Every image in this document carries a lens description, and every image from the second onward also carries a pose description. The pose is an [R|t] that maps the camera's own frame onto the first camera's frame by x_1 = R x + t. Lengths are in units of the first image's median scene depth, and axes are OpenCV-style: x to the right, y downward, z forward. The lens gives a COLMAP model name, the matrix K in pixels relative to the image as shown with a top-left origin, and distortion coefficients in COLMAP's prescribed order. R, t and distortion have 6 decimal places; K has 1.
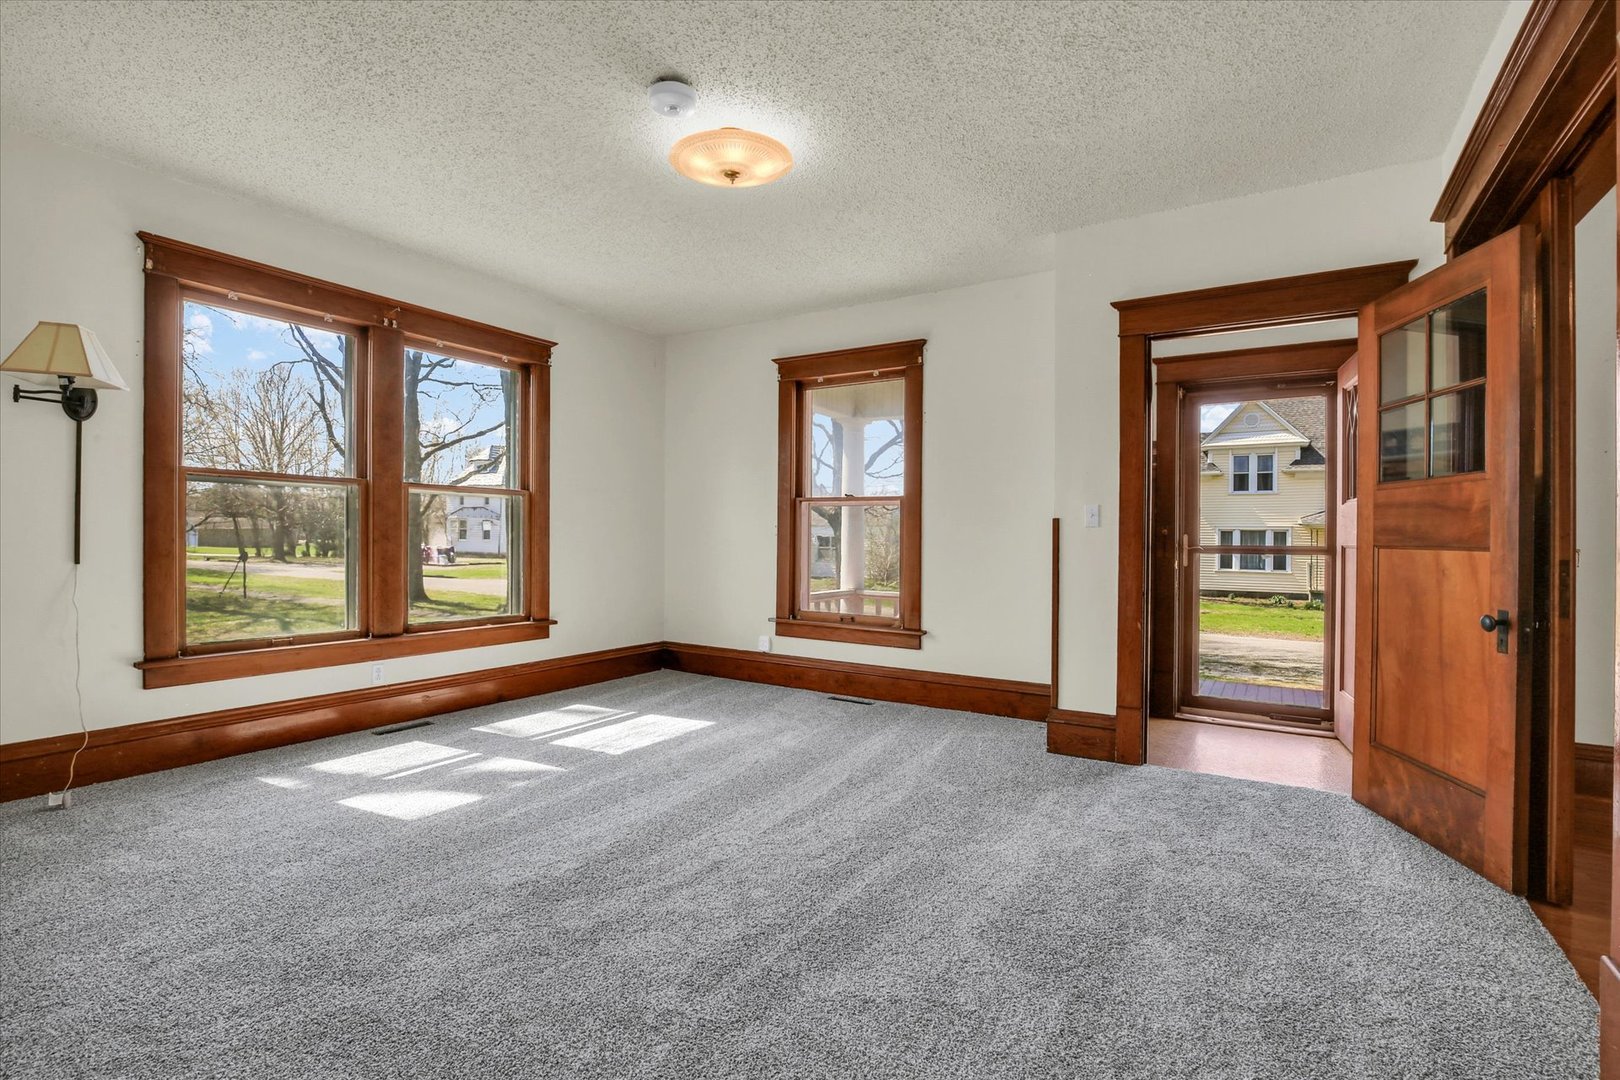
lens RADIAL K [[761.9, 0, 804.9], [0, 761.9, 538.6], [0, 0, 1]] dist [-0.039406, 0.006868]
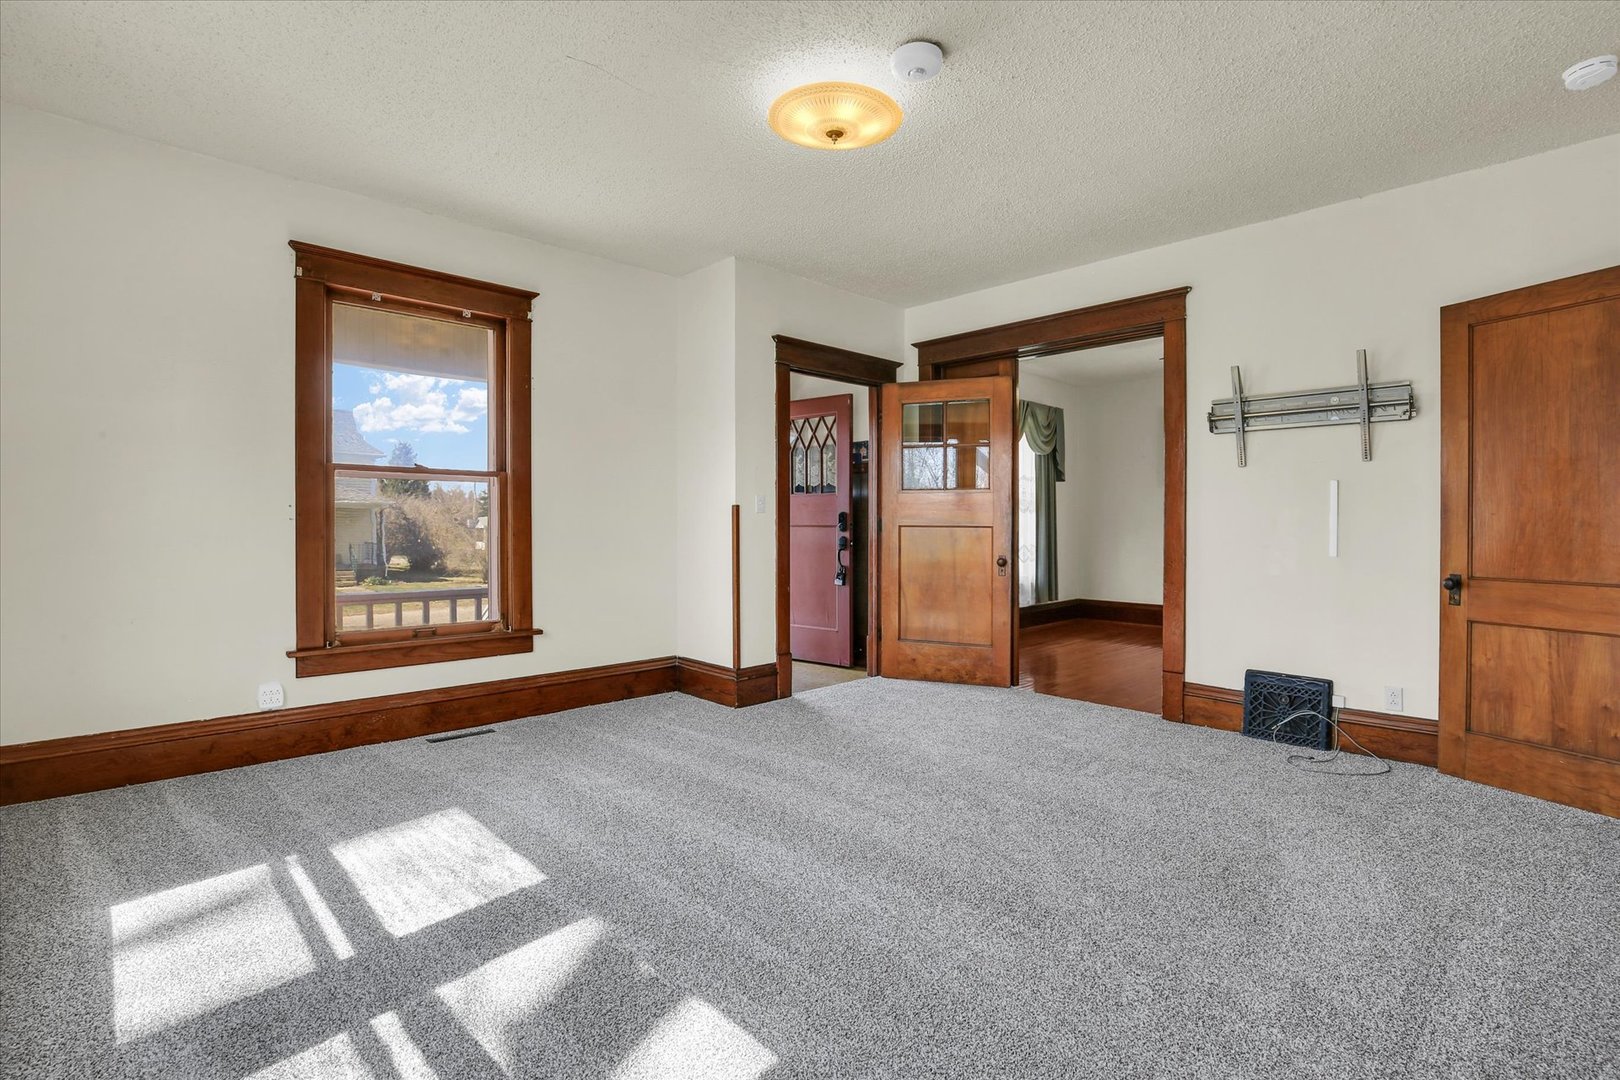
lens RADIAL K [[761.9, 0, 802.9], [0, 761.9, 524.2], [0, 0, 1]] dist [-0.039406, 0.006868]
pose [[0.236407, -0.015585, 0.971529, -0.633820], [0.001401, 0.999876, 0.015698, -0.012395], [-0.971653, -0.002350, 0.236400, 0.517121]]
